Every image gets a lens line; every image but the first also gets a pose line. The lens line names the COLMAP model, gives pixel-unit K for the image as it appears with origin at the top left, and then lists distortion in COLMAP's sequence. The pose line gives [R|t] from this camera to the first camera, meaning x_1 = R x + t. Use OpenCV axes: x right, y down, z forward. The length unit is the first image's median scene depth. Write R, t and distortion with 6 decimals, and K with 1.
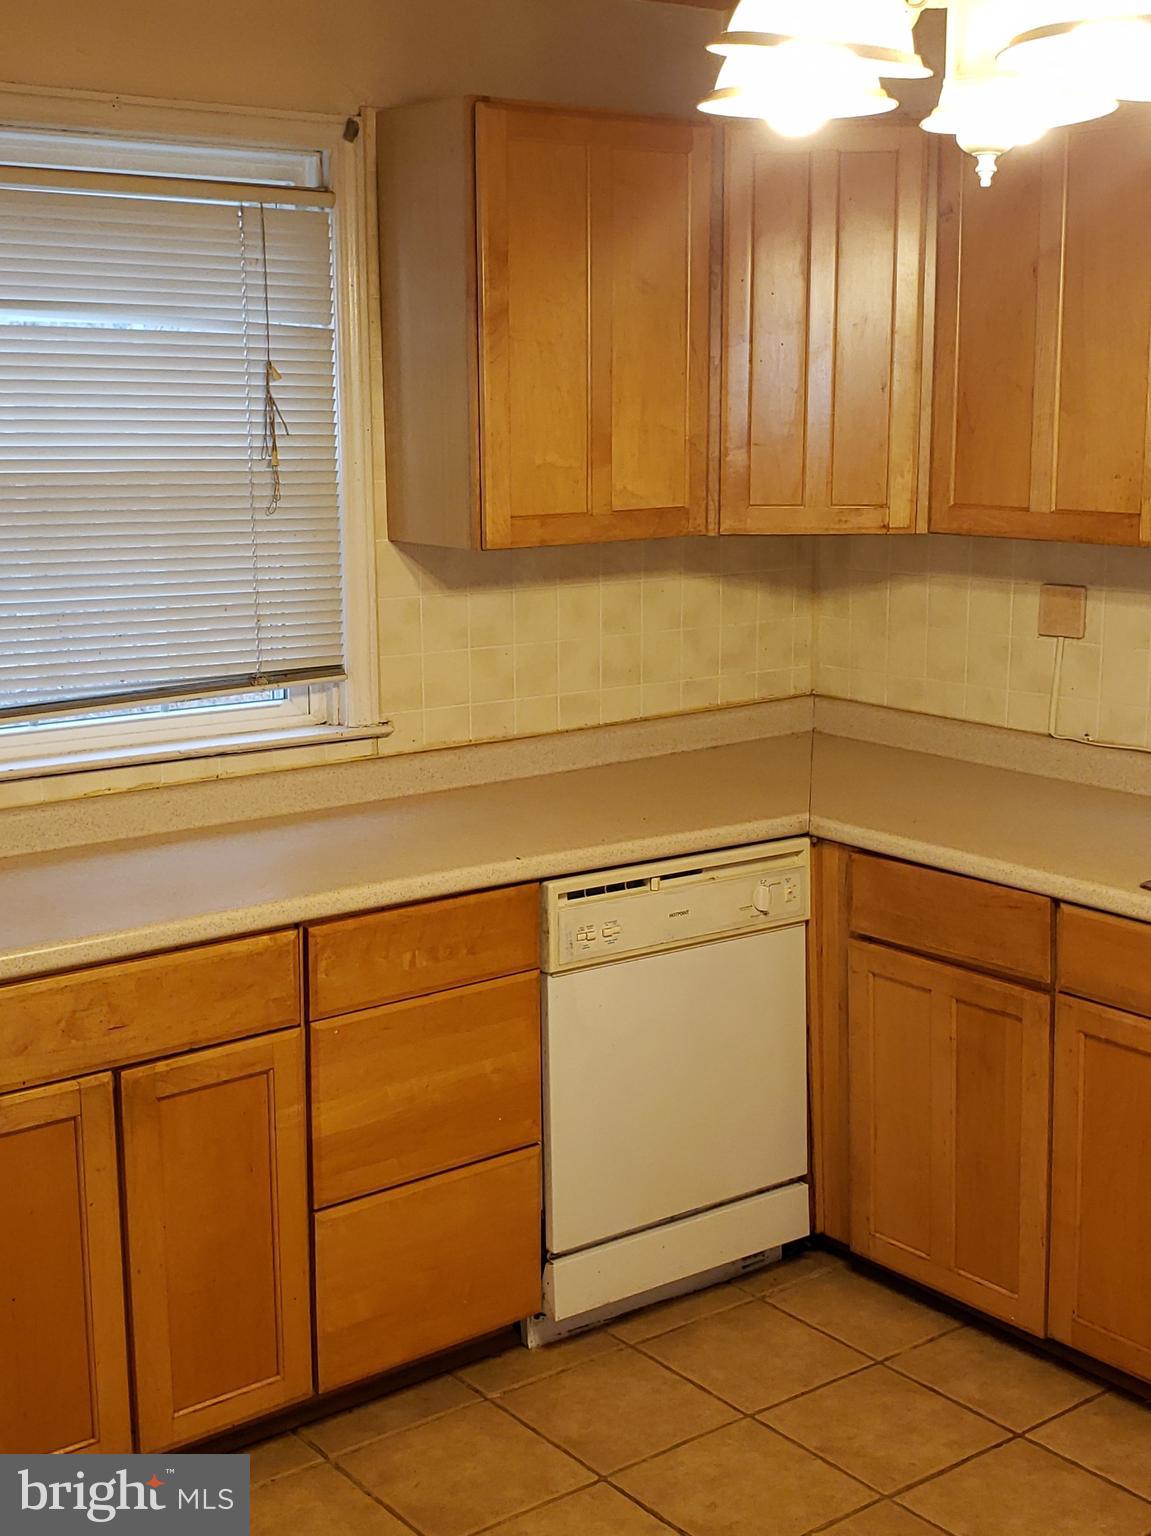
lens RADIAL K [[1951.5, 0, 575.5], [0, 1951.5, 768.0], [0, 0, 1]] dist [0.310258, -1.192853]
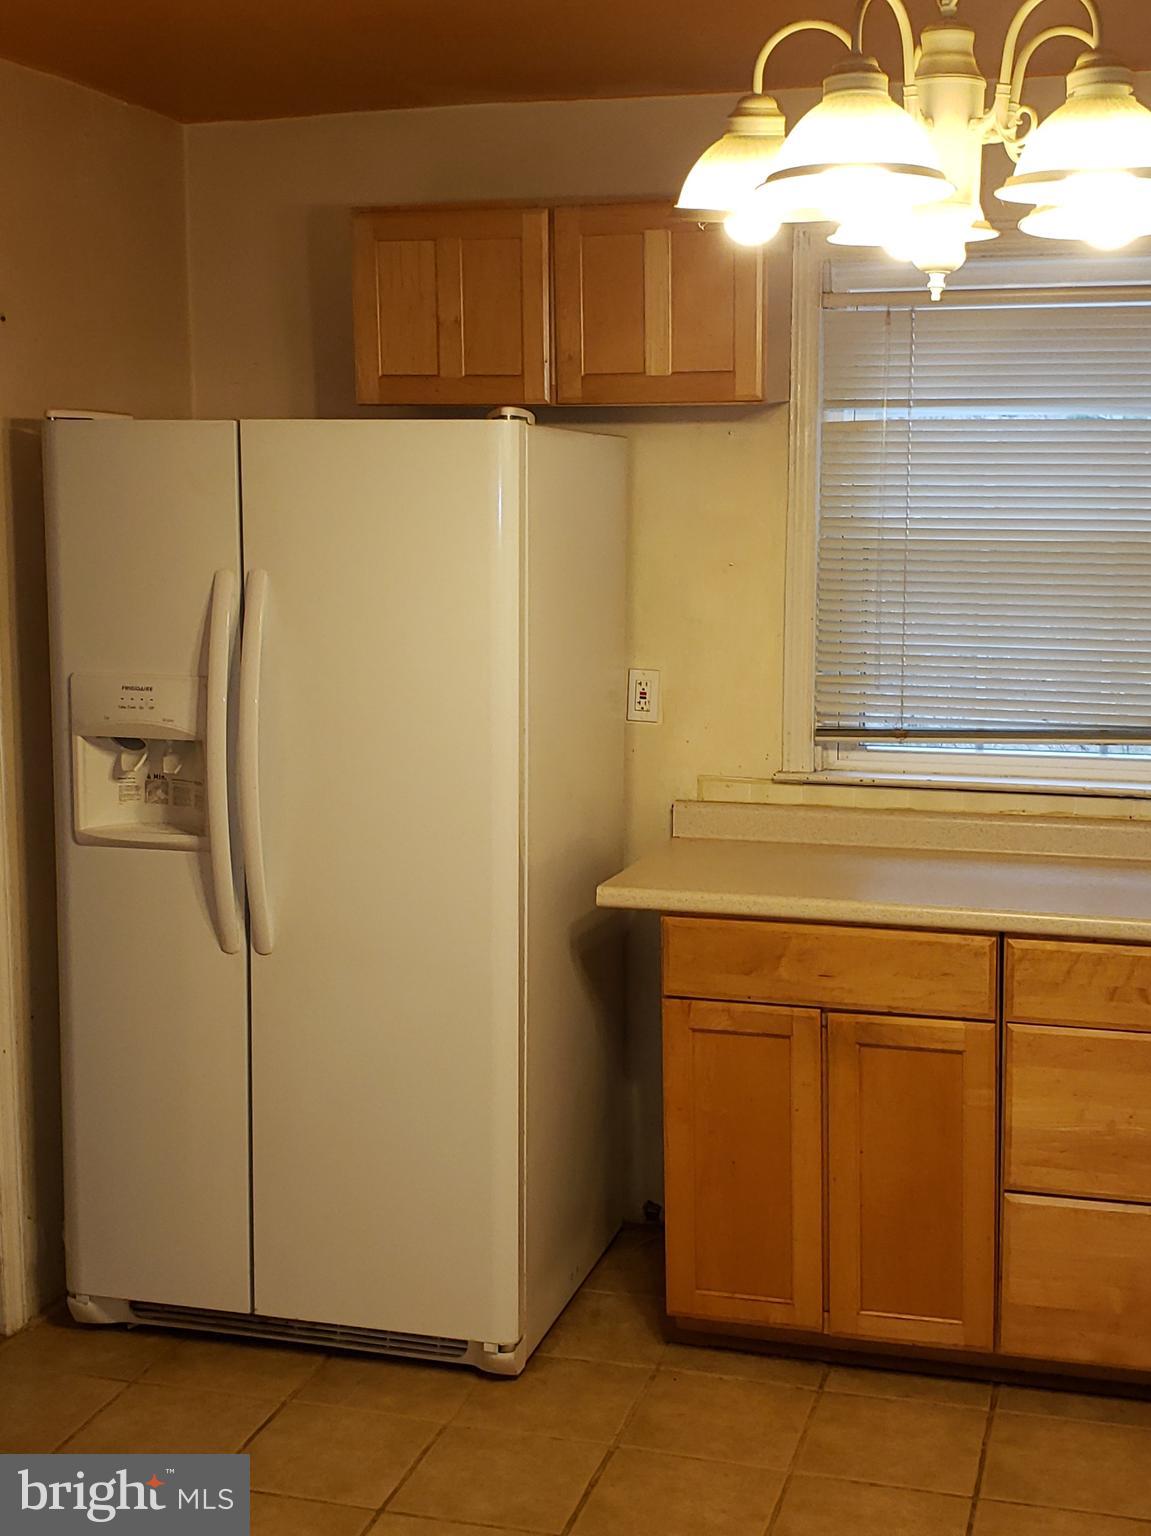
lens RADIAL K [[1951.5, 0, 575.5], [0, 1951.5, 768.0], [0, 0, 1]] dist [0.310258, -1.192853]
pose [[0.582304, 0.120511, -0.803990, 0.615683], [-0.149038, 0.988016, 0.040151, -0.024601], [0.799193, 0.096445, 0.593286, 0.107180]]
